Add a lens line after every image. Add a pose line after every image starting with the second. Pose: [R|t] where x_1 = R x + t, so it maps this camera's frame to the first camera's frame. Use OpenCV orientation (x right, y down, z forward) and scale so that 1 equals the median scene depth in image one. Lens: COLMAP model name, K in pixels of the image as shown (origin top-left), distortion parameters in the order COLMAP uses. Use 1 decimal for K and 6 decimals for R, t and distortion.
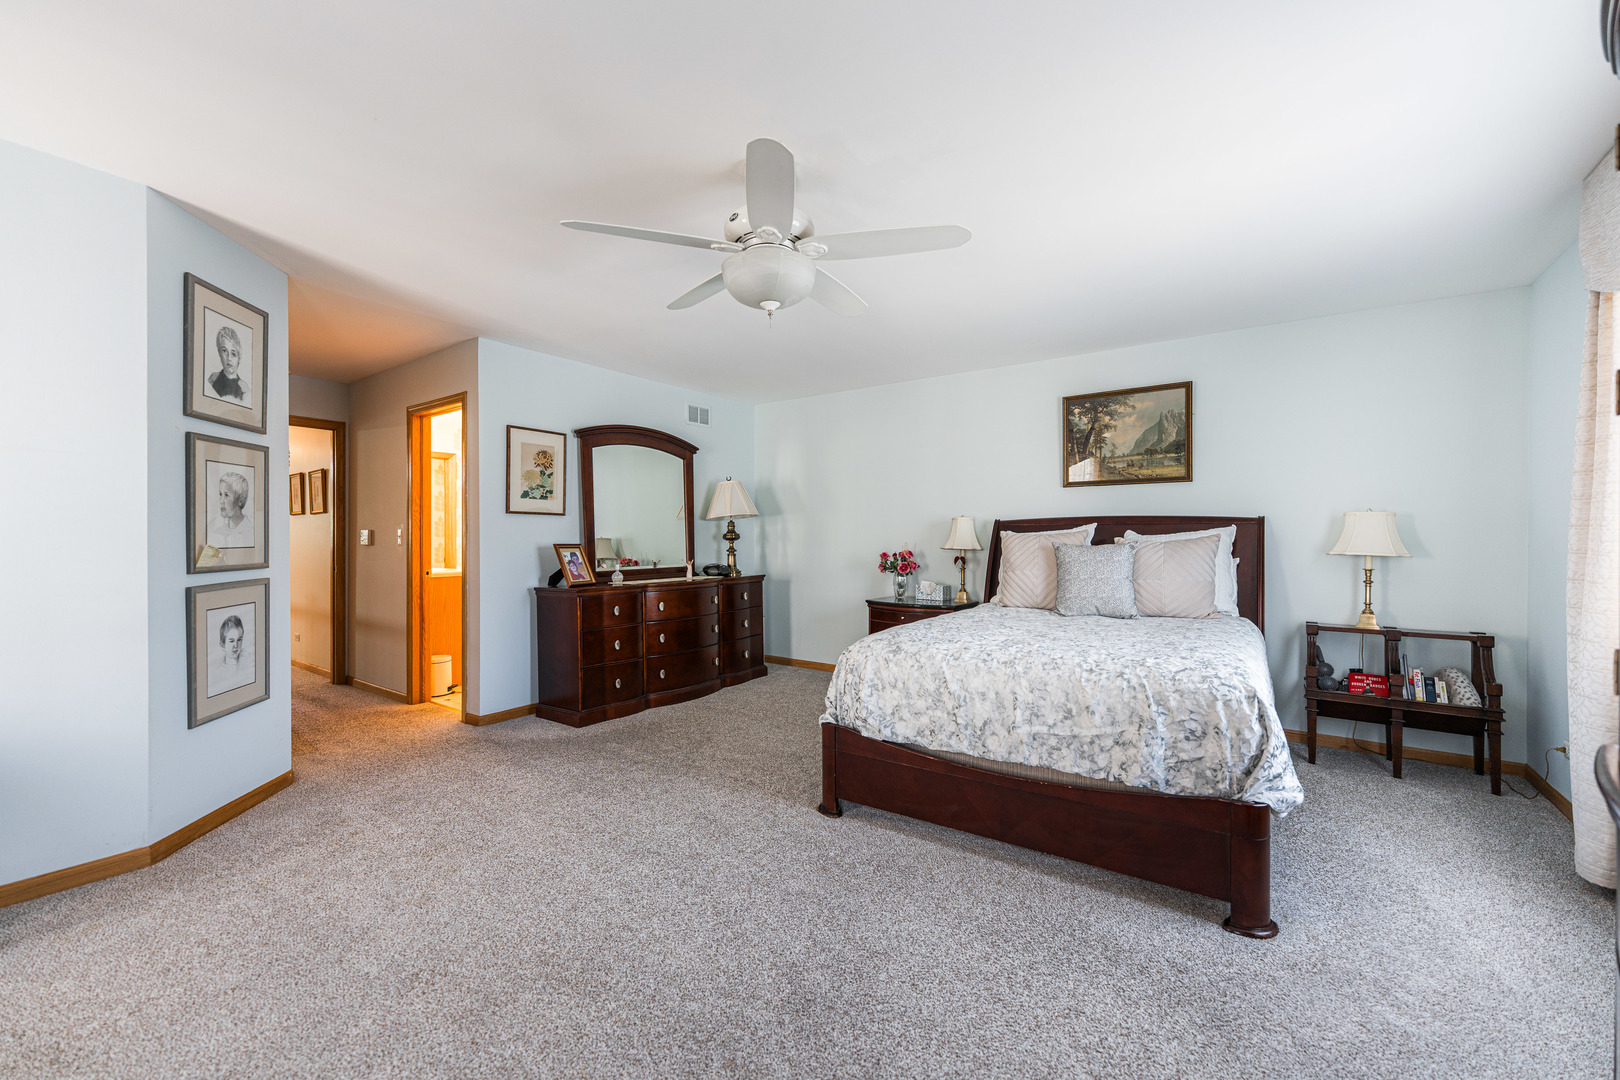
lens RADIAL K [[647.0, 0, 810.0], [0, 647.0, 540.0], [0, 0, 1]] dist [-0.000005, 0.000000]
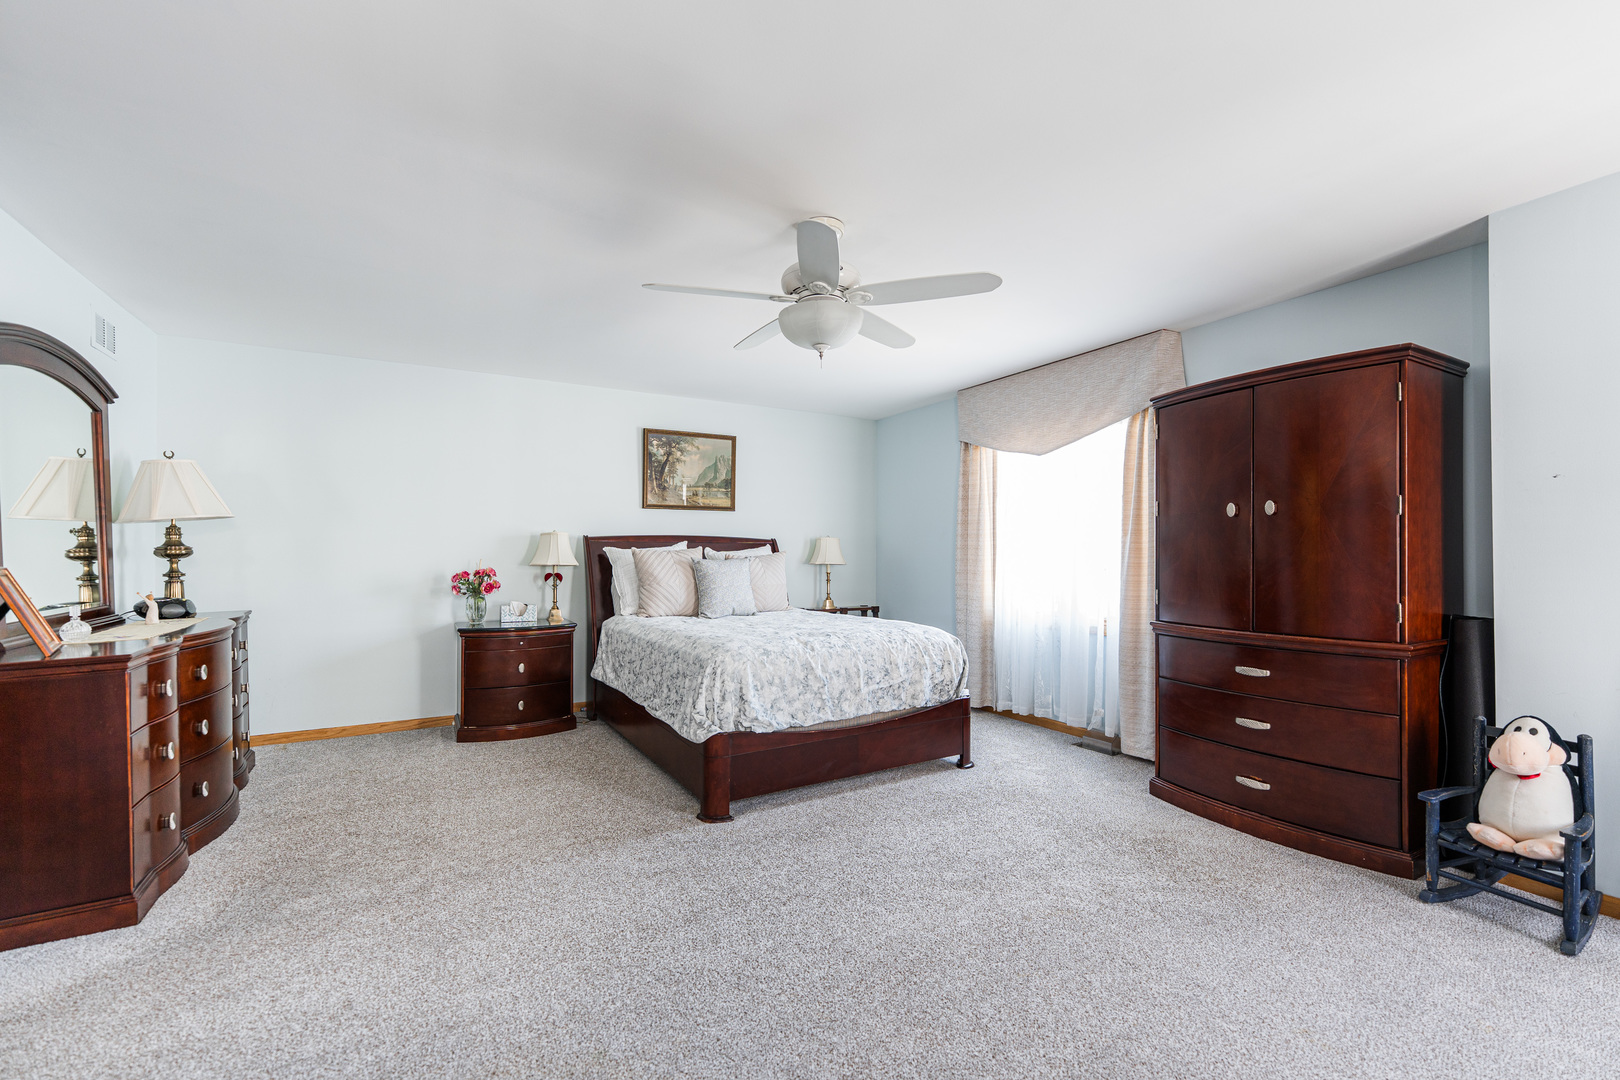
lens RADIAL K [[660.3, 0, 811.1], [0, 660.3, 548.6], [0, 0, 1]] dist [-0.000148, -0.000159]
pose [[0.429646, 0.005158, 0.902983, -0.569560], [0.002486, 0.999973, -0.006895, -0.003204], [-0.902994, 0.005207, 0.429622, 0.271912]]
